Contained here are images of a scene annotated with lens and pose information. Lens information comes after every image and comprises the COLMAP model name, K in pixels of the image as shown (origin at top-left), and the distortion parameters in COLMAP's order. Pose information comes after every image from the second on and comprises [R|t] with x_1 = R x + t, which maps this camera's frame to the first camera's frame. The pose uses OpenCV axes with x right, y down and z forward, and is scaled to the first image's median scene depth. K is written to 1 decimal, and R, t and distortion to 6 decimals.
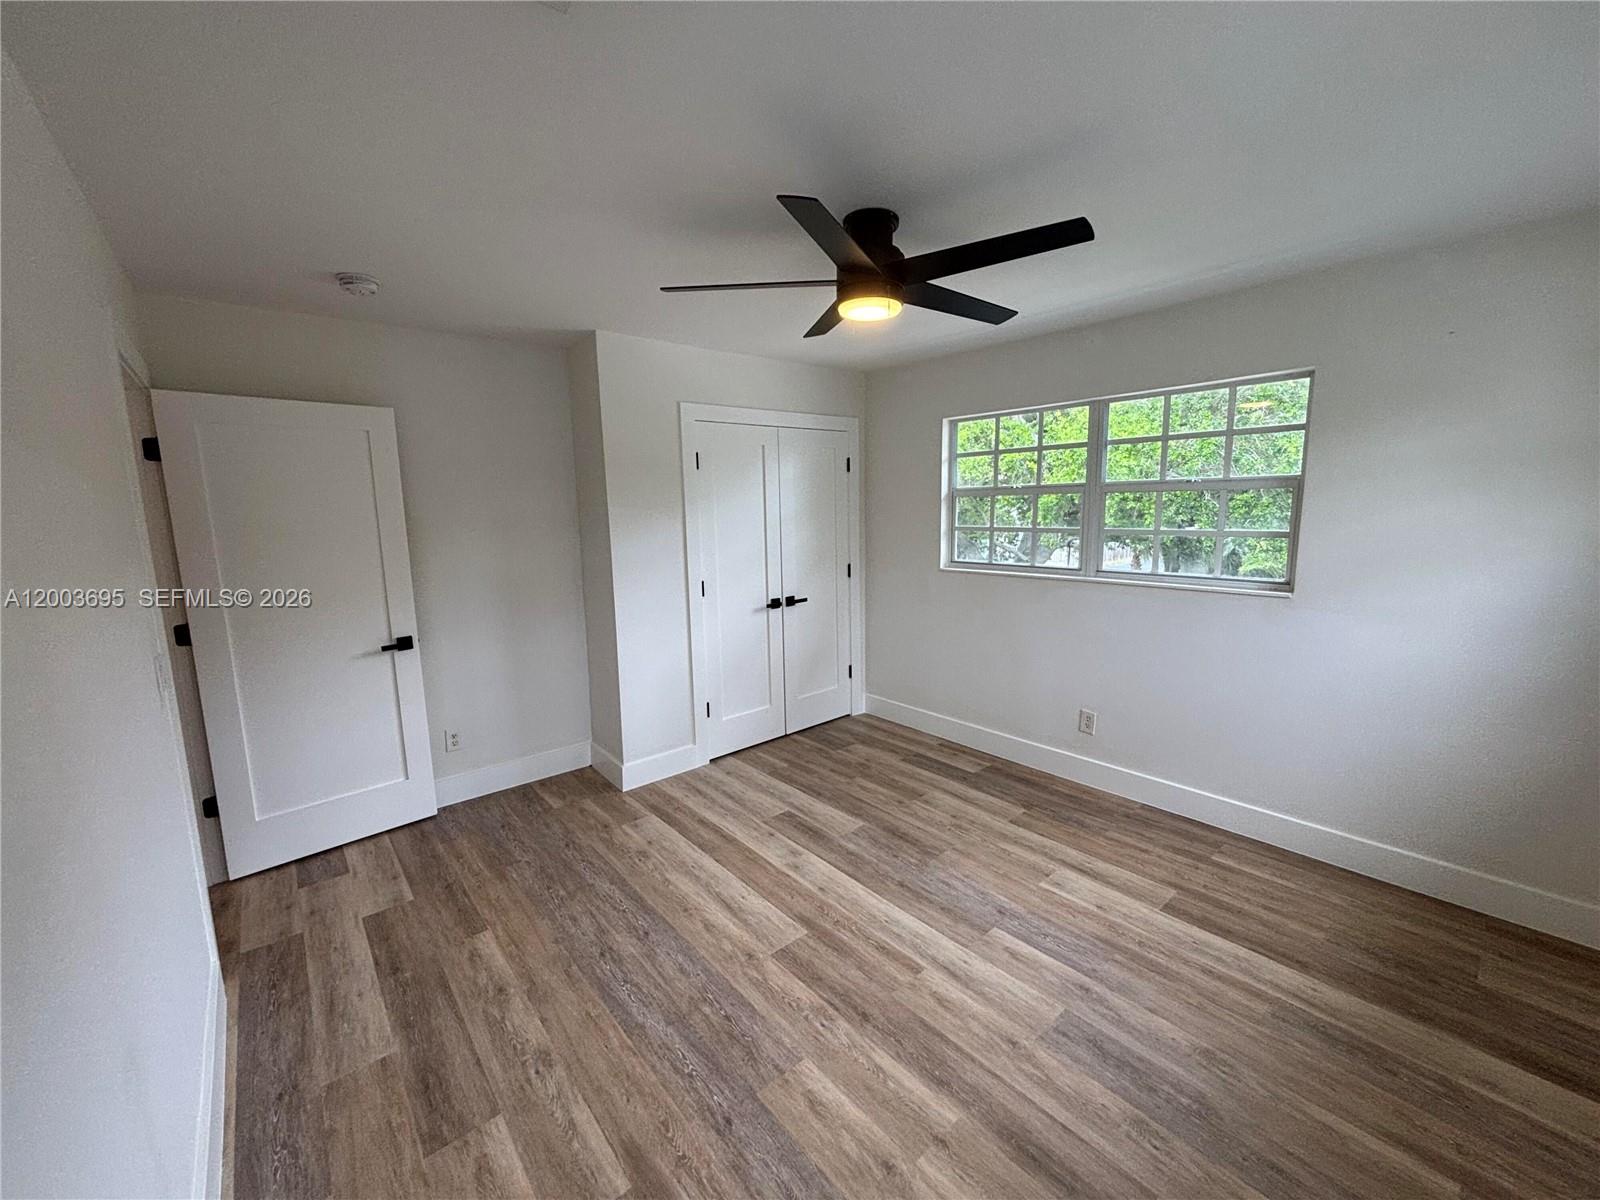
lens RADIAL K [[644.6, 0, 798.2], [0, 644.6, 597.2], [0, 0, 1]] dist [-0.000595, -0.000010]
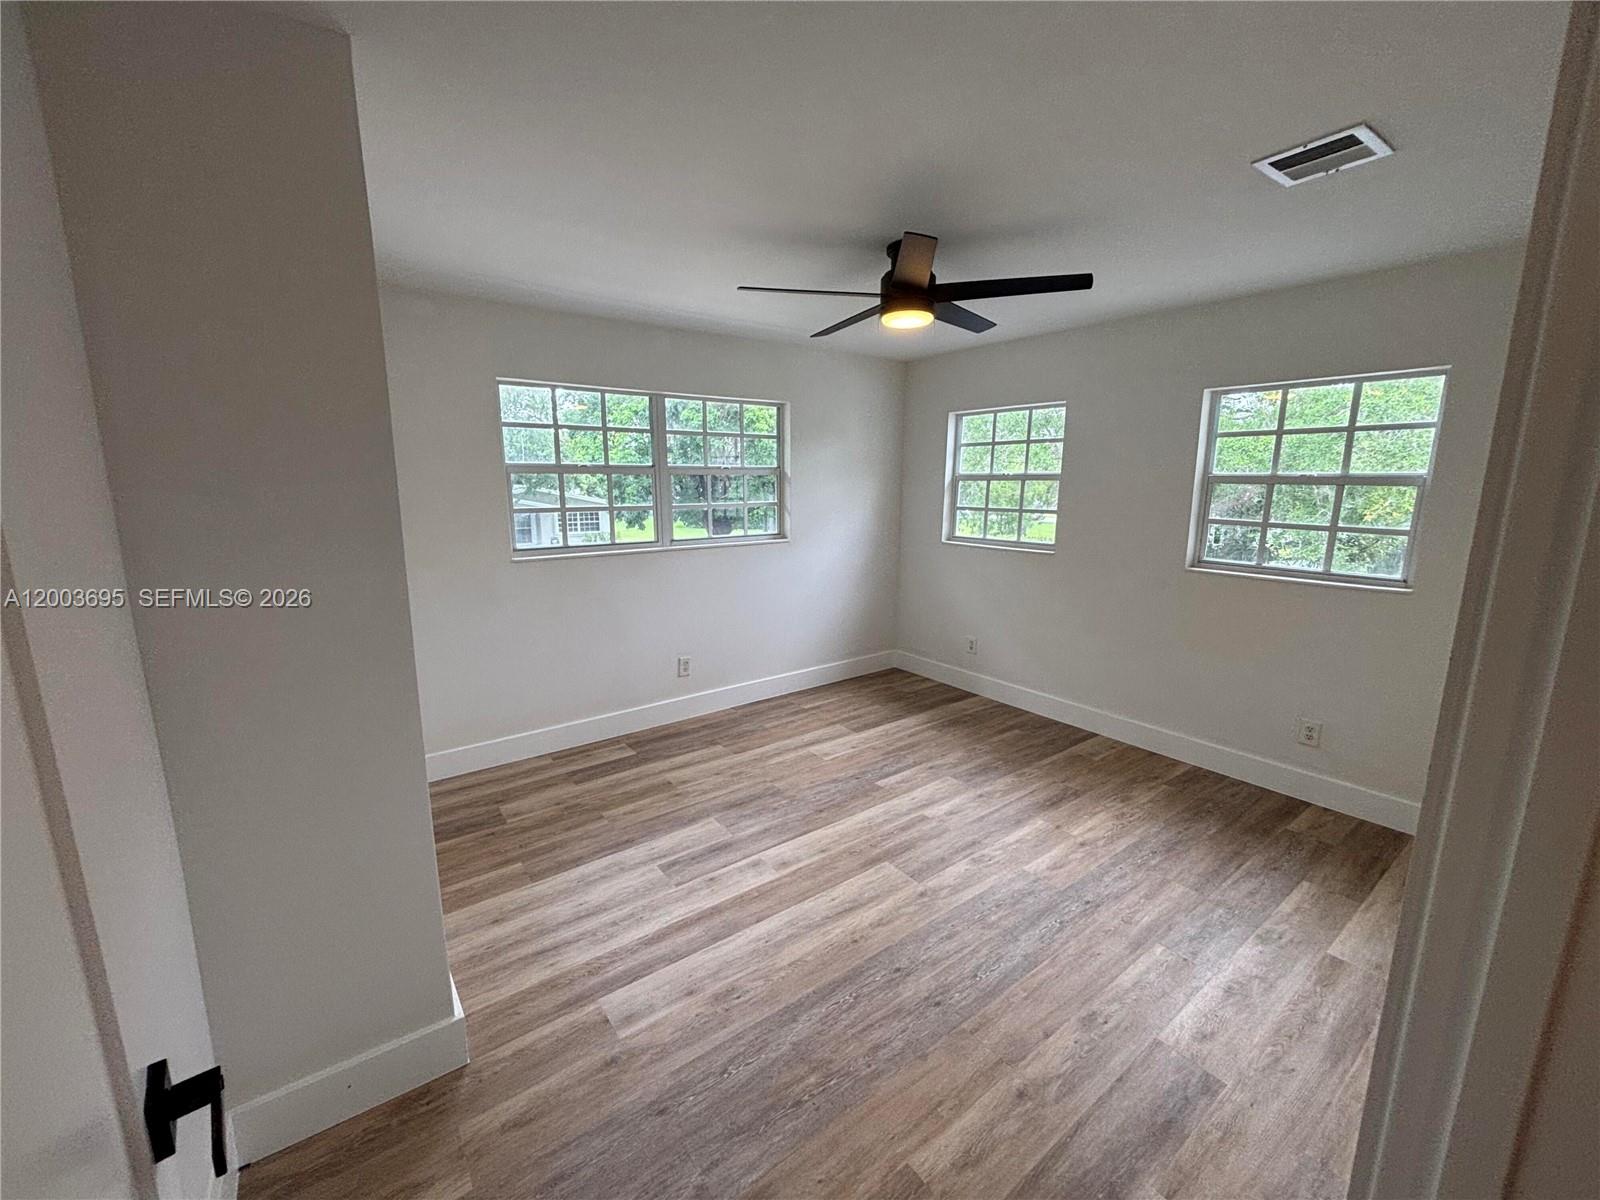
lens RADIAL K [[644.6, 0, 798.2], [0, 644.6, 597.2], [0, 0, 1]] dist [-0.000595, -0.000010]
pose [[0.062156, -0.166453, 0.984088, -0.825569], [0.149905, 0.976367, 0.155679, -0.102969], [-0.986745, 0.137843, 0.085639, 0.802387]]
